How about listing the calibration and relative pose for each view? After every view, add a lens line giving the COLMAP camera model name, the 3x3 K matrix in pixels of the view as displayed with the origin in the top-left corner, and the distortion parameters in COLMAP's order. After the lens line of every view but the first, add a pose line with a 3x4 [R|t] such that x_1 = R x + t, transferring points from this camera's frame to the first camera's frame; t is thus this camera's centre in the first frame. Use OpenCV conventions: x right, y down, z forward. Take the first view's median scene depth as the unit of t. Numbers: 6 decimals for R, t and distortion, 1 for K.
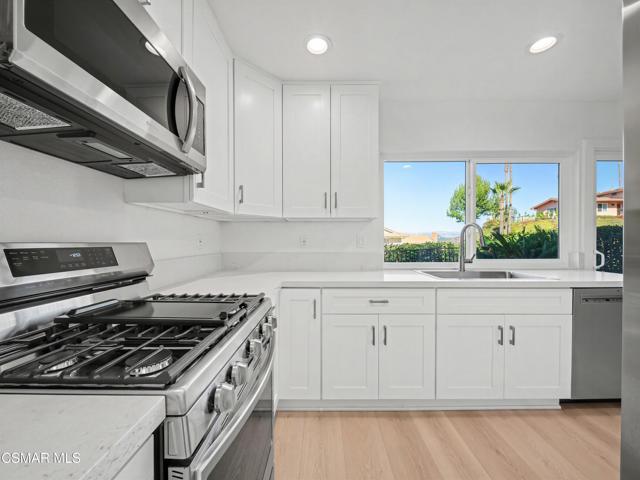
lens RADIAL K [[260.8, 0, 323.3], [0, 260.8, 242.4], [0, 0, 1]] dist [0.007820, -0.003253]
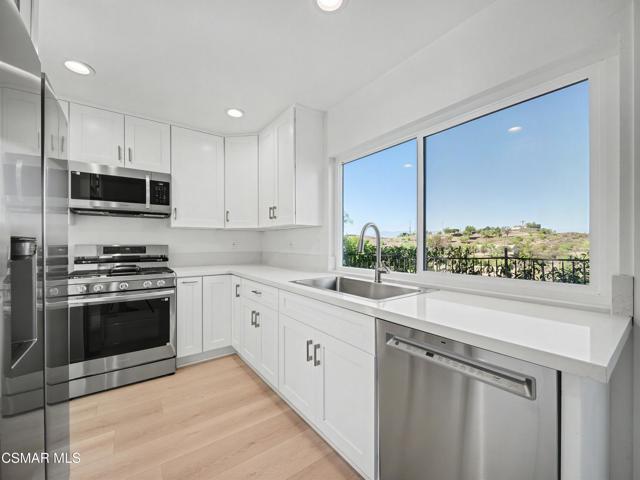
lens RADIAL K [[260.8, 0, 318.2], [0, 260.8, 243.0], [0, 0, 1]] dist [0.007820, -0.003253]
pose [[0.580891, 0.001645, -0.813980, 1.012064], [-0.004624, 0.999988, -0.001279, -0.009355], [0.813968, 0.004507, 0.580892, 0.359556]]
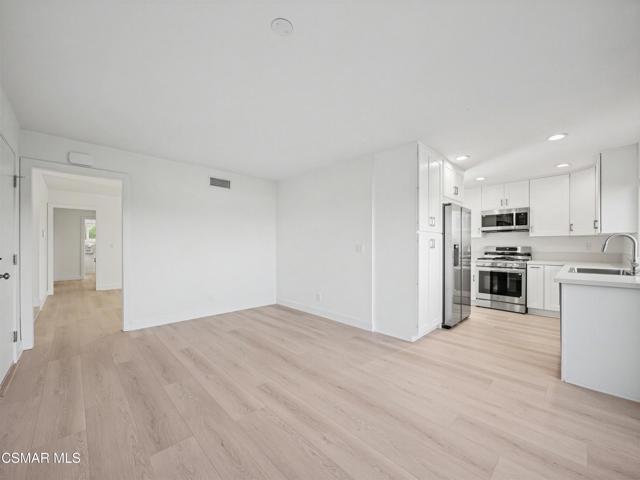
lens RADIAL K [[260.8, 0, 319.4], [0, 260.8, 244.6], [0, 0, 1]] dist [0.007820, -0.003253]
pose [[-0.726584, -0.004262, -0.687065, 2.284964], [-0.007765, 0.999968, 0.002008, -0.006160], [0.687034, 0.006794, -0.726593, 0.851303]]
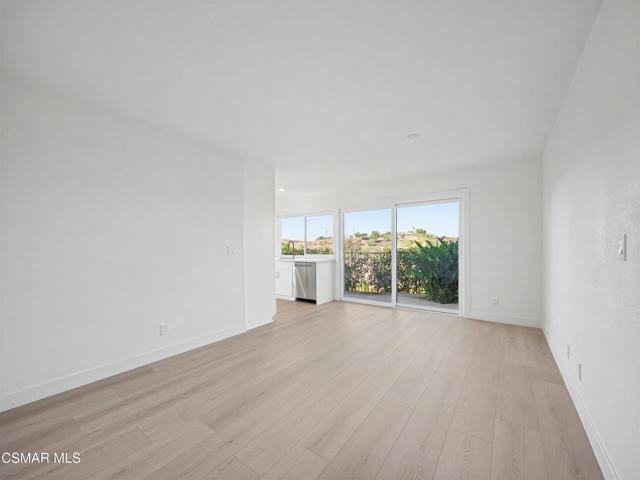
lens RADIAL K [[260.8, 0, 321.4], [0, 260.8, 245.3], [0, 0, 1]] dist [0.007820, -0.003253]
pose [[0.805196, -0.004995, -0.592988, 2.303514], [0.002368, 0.999984, -0.005208, -0.005504], [0.593004, 0.002789, 0.805195, -1.016250]]
